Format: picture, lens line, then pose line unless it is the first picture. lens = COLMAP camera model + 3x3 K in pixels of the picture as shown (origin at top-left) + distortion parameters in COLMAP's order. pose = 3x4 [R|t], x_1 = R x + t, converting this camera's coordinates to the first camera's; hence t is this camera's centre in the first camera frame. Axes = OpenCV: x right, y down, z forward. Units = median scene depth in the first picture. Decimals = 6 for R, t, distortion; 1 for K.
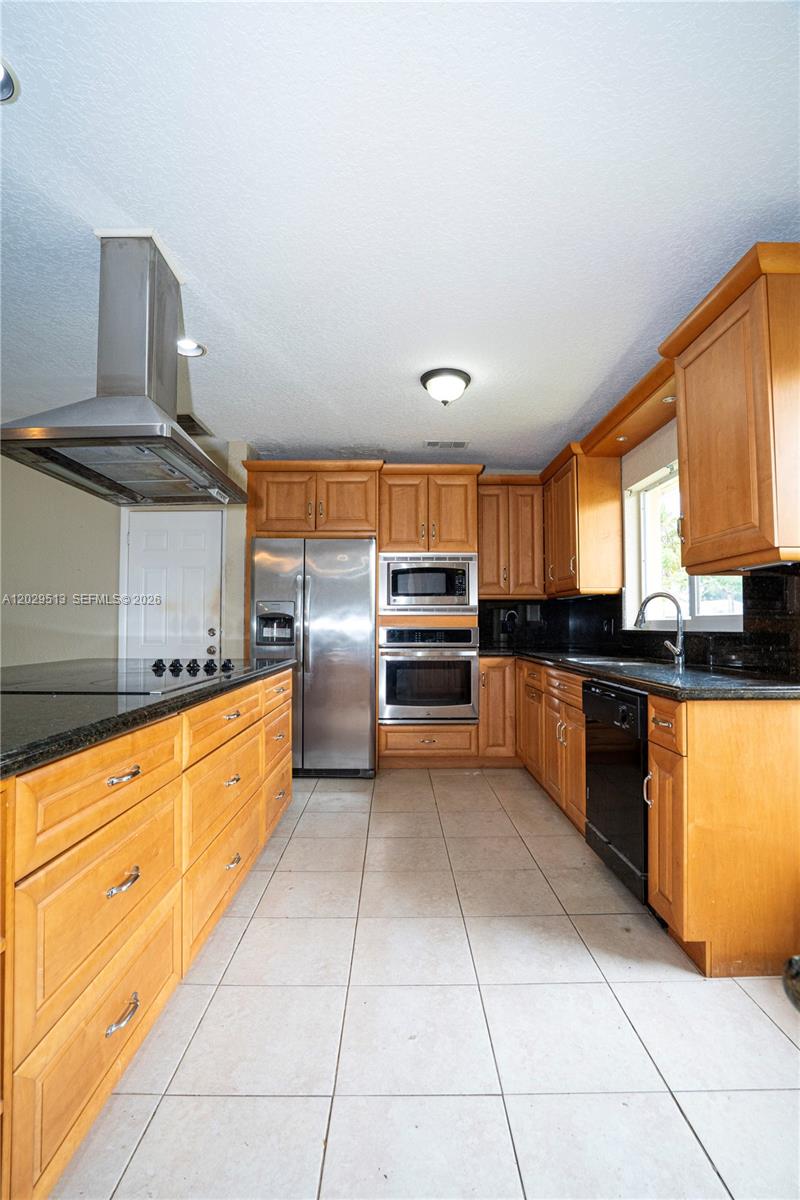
lens RADIAL K [[557.8, 0, 399.1], [0, 557.8, 603.8], [0, 0, 1]] dist [-0.051795, 0.015770]
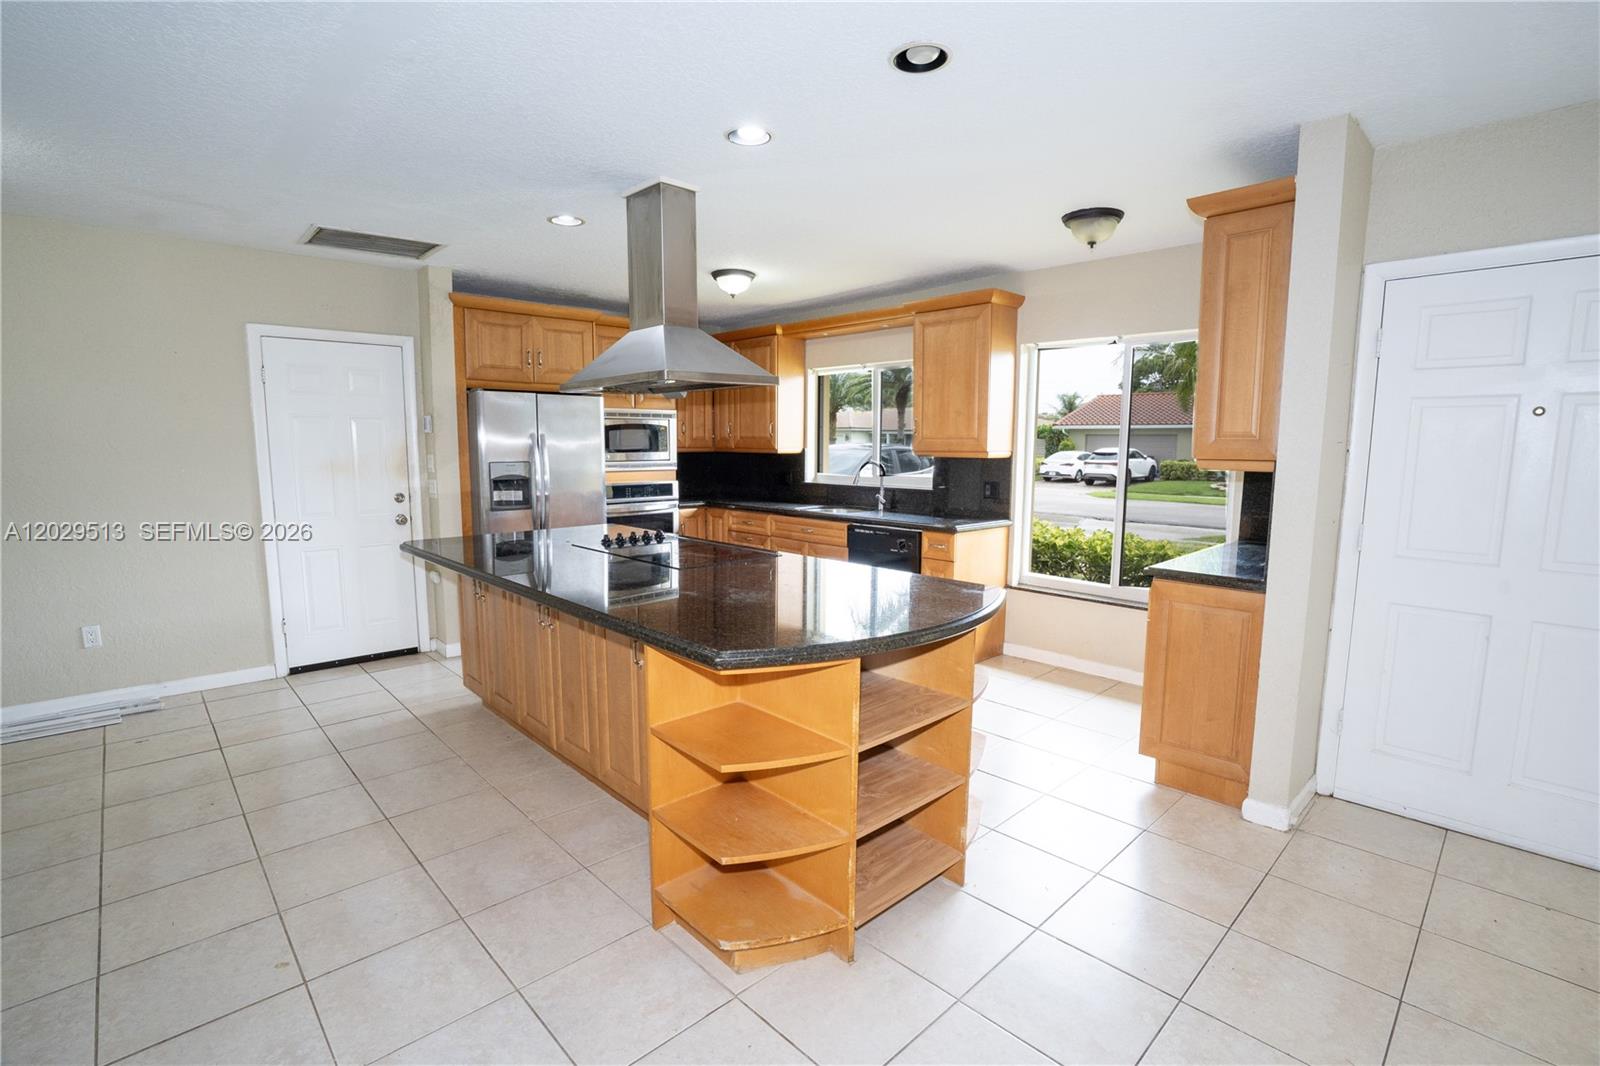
lens RADIAL K [[743.8, 0, 802.0], [0, 743.8, 530.2], [0, 0, 1]] dist [-0.051795, 0.015770]
pose [[0.730544, -0.077972, 0.678400, -0.668818], [-0.029325, 0.988961, 0.145245, -0.079867], [-0.682236, -0.126002, 0.720193, -0.203110]]
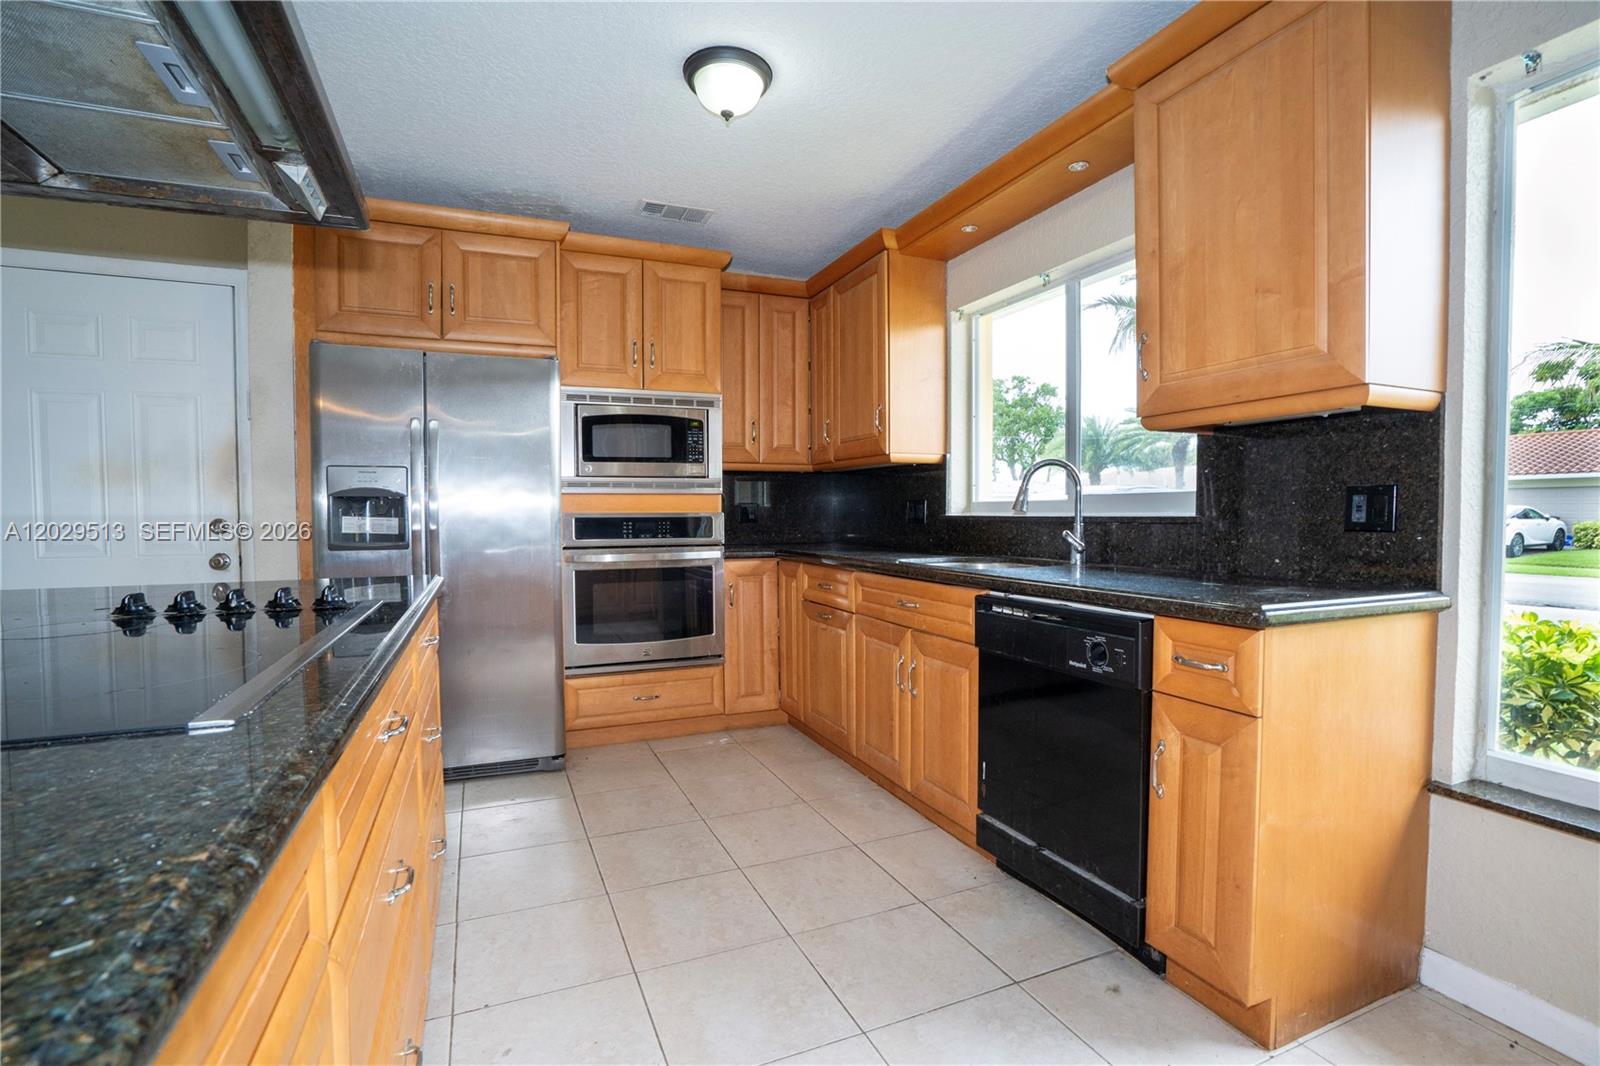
lens RADIAL K [[743.8, 0, 794.2], [0, 743.8, 536.3], [0, 0, 1]] dist [-0.051795, 0.015770]
pose [[0.922733, -0.017472, 0.385043, -0.111545], [-0.009605, 0.997619, 0.068287, 0.010102], [-0.385319, -0.066709, 0.920369, 0.191366]]
